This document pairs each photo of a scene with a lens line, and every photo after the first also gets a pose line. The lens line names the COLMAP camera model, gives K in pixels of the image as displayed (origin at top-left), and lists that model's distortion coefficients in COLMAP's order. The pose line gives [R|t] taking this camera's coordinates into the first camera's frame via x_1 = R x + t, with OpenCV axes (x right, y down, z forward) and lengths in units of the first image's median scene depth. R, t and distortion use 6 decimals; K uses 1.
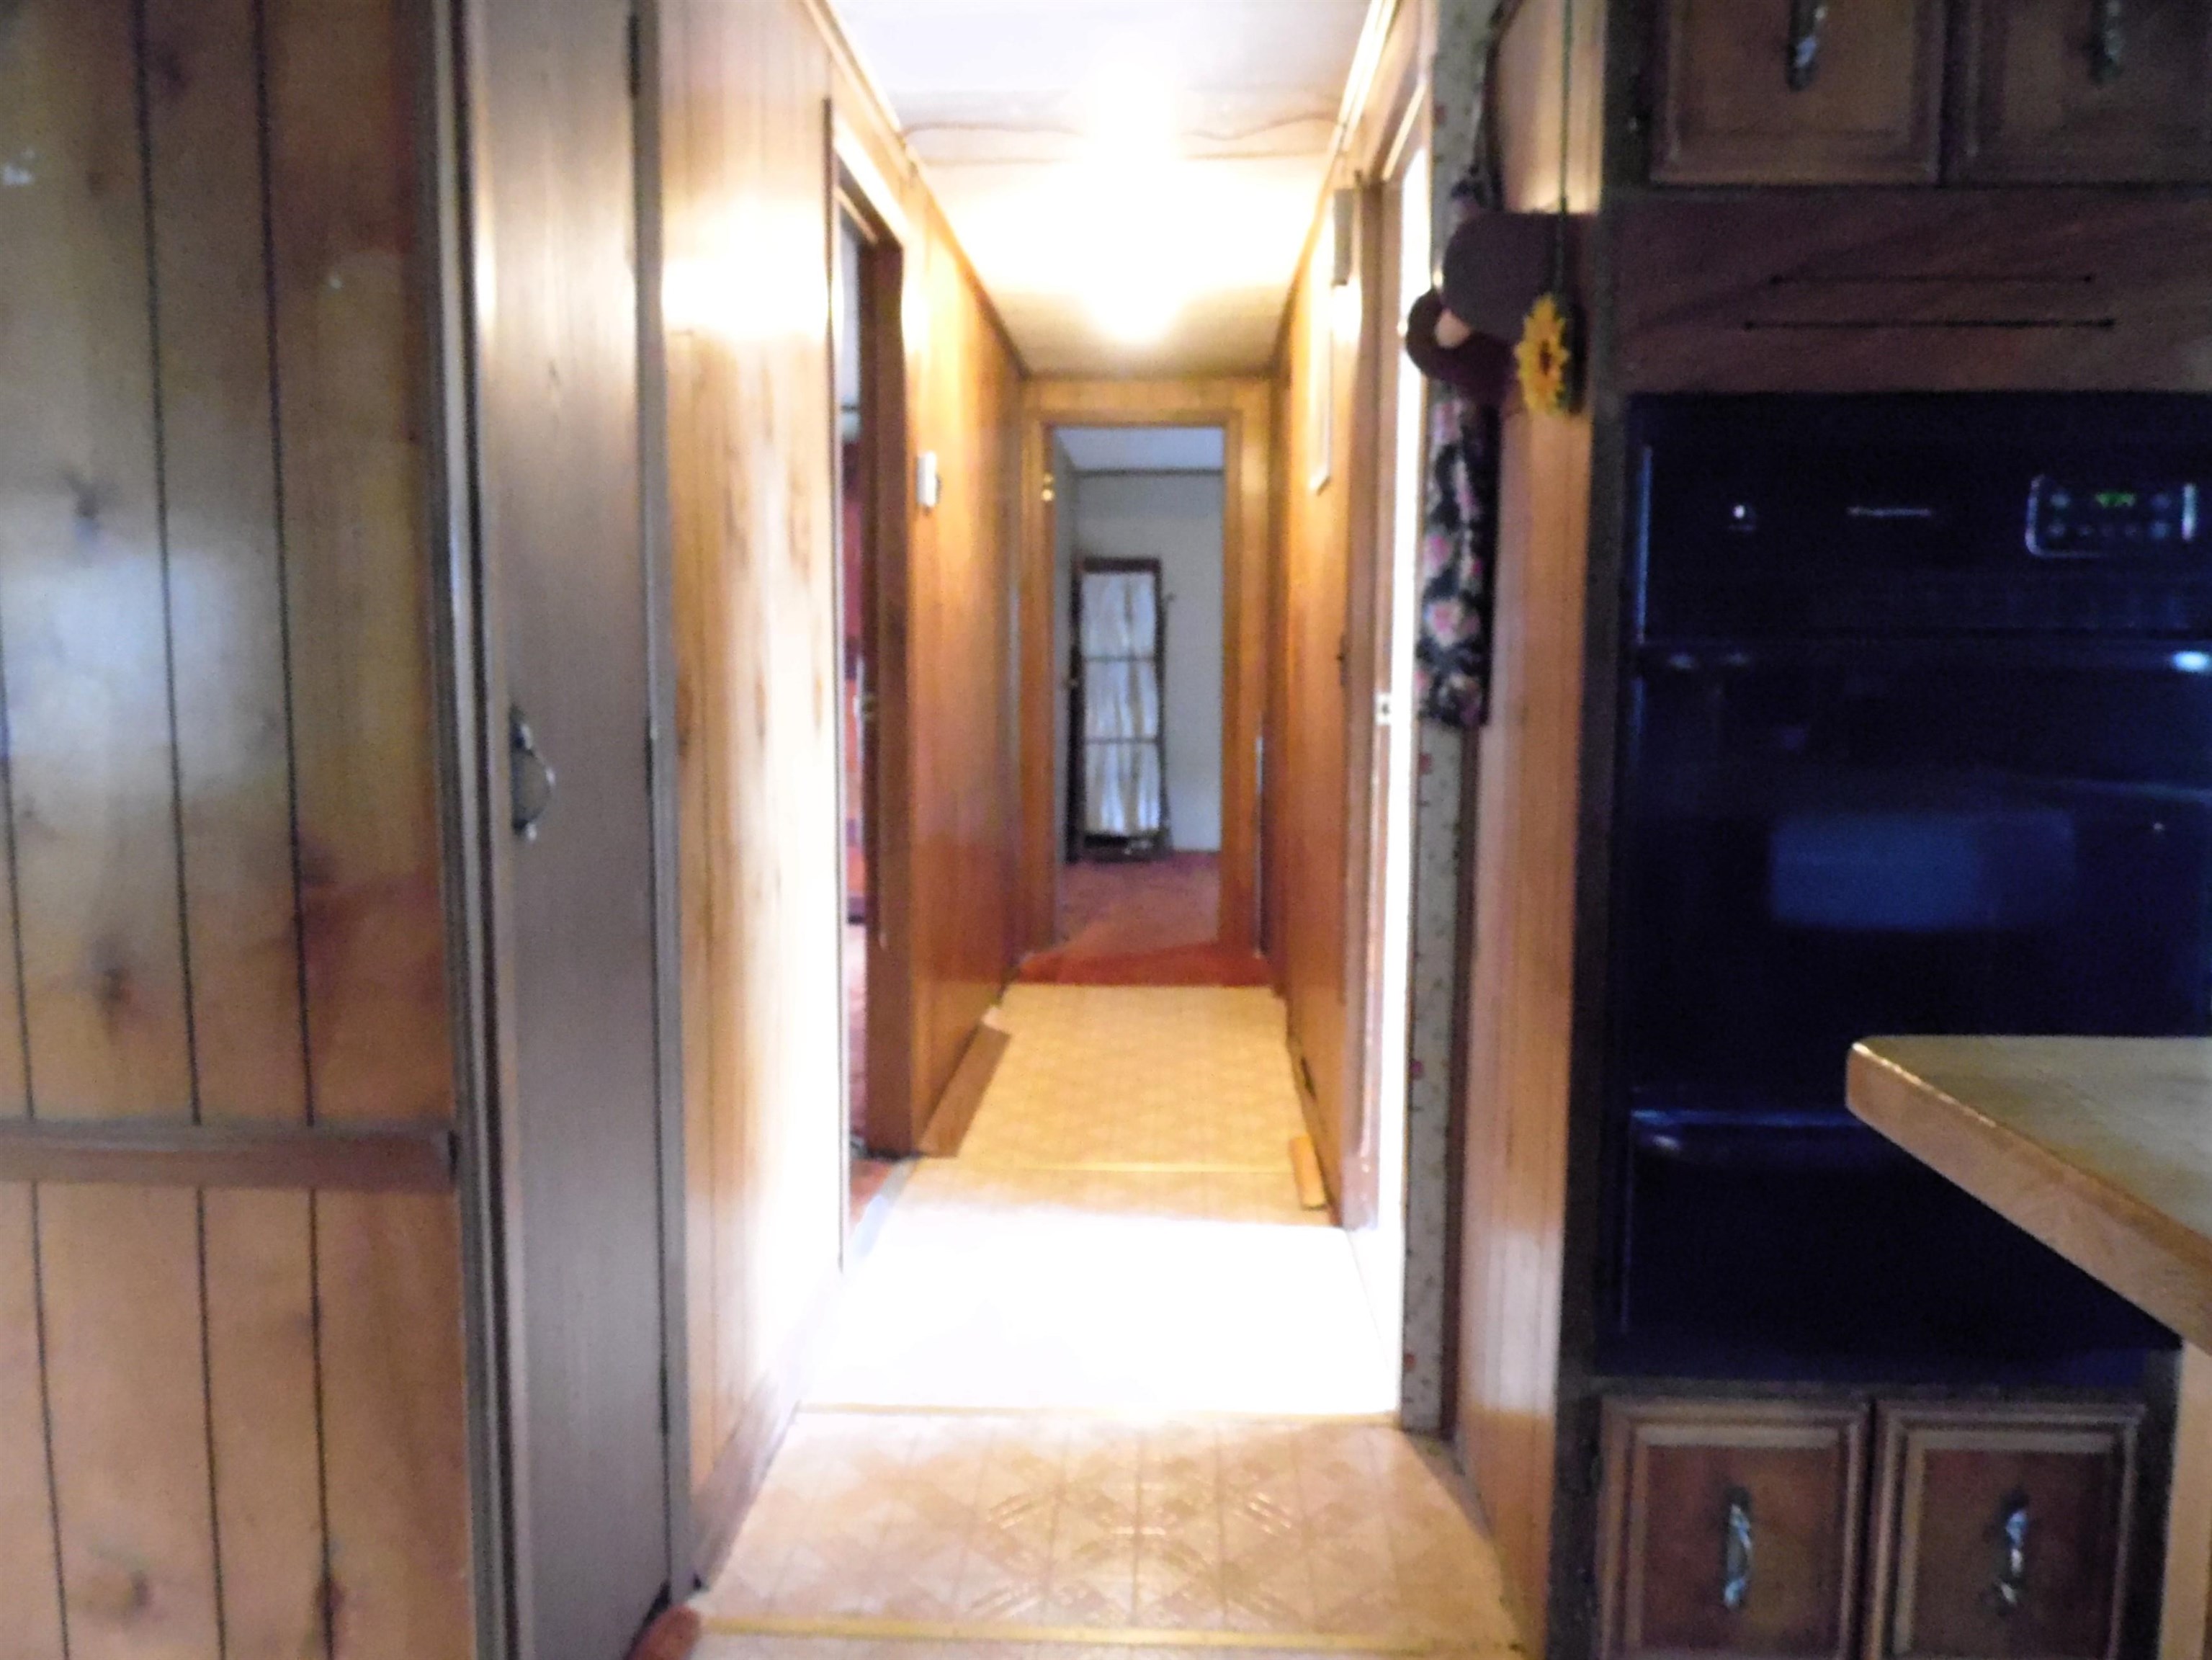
lens RADIAL K [[1628.1, 0, 1113.0], [0, 1628.1, 827.9], [0, 0, 1]] dist [-0.010814, -0.003653]
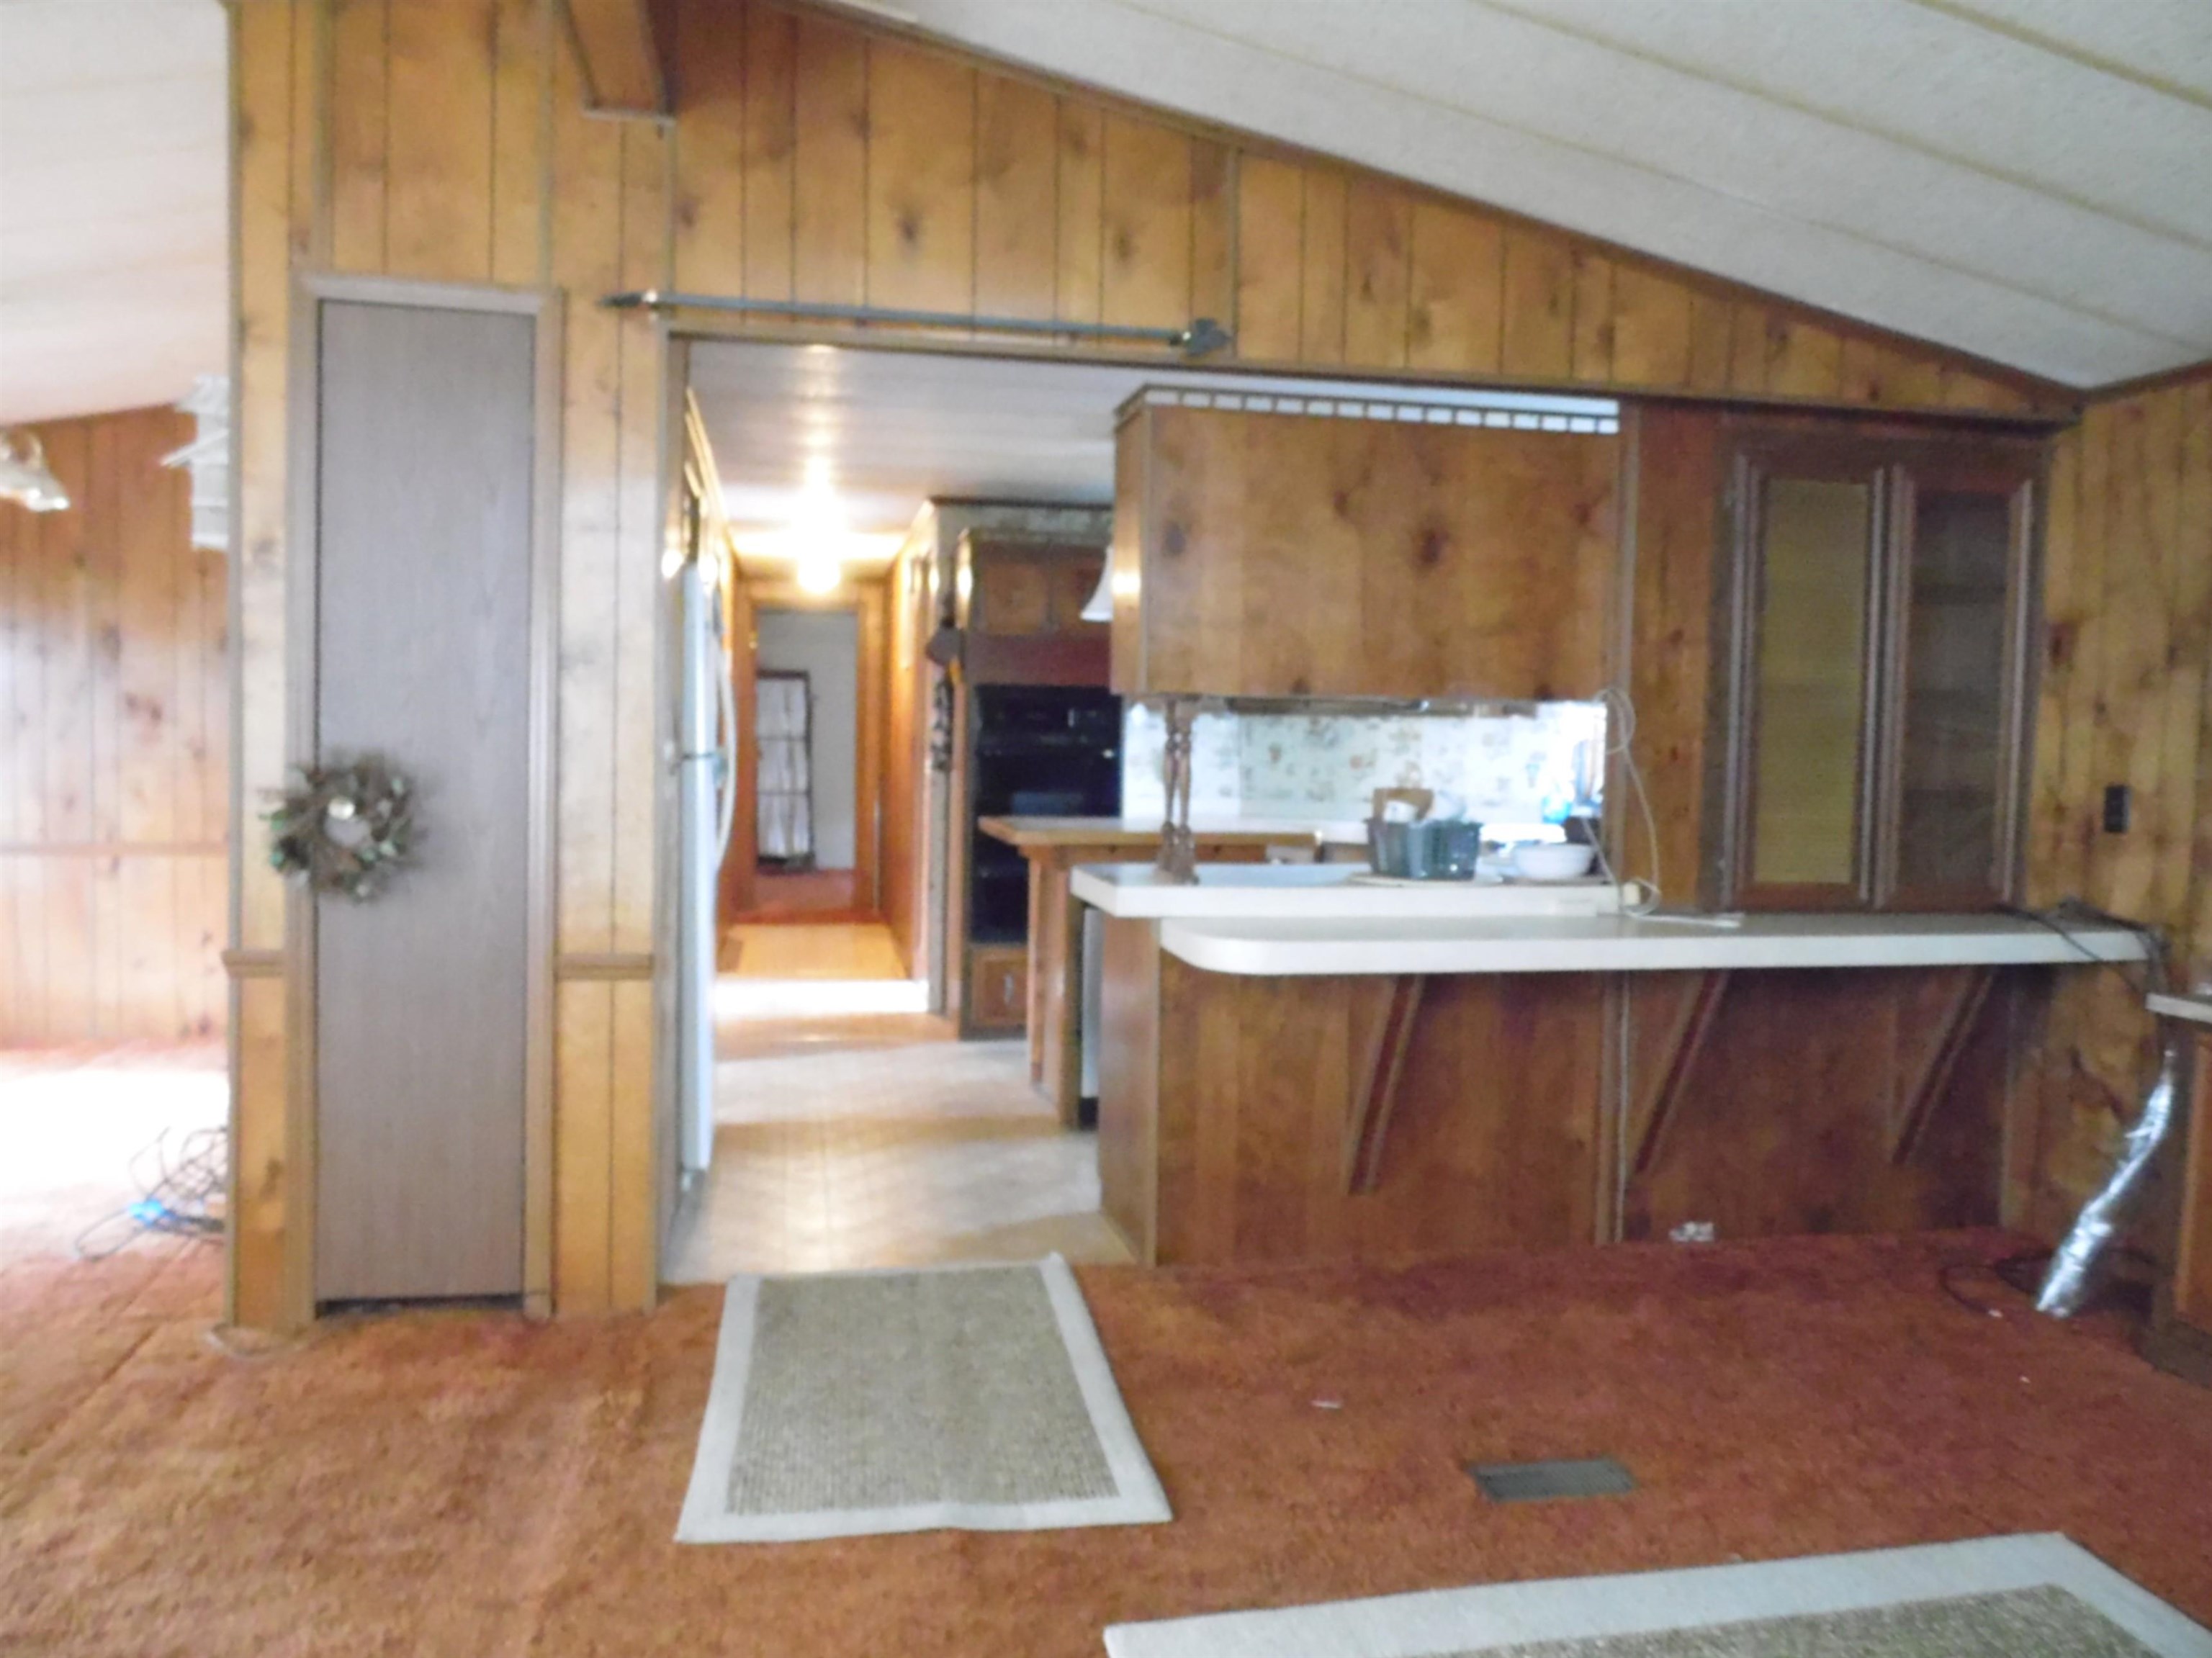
lens RADIAL K [[1505.2, 0, 1104.8], [0, 1505.2, 815.5], [0, 0, 1]] dist [-0.006335, -0.004158]
pose [[0.970997, 0.005675, 0.239023, -0.041950], [0.006087, 0.998807, -0.048443, 0.039304], [-0.239013, 0.048493, 0.969805, -0.447419]]
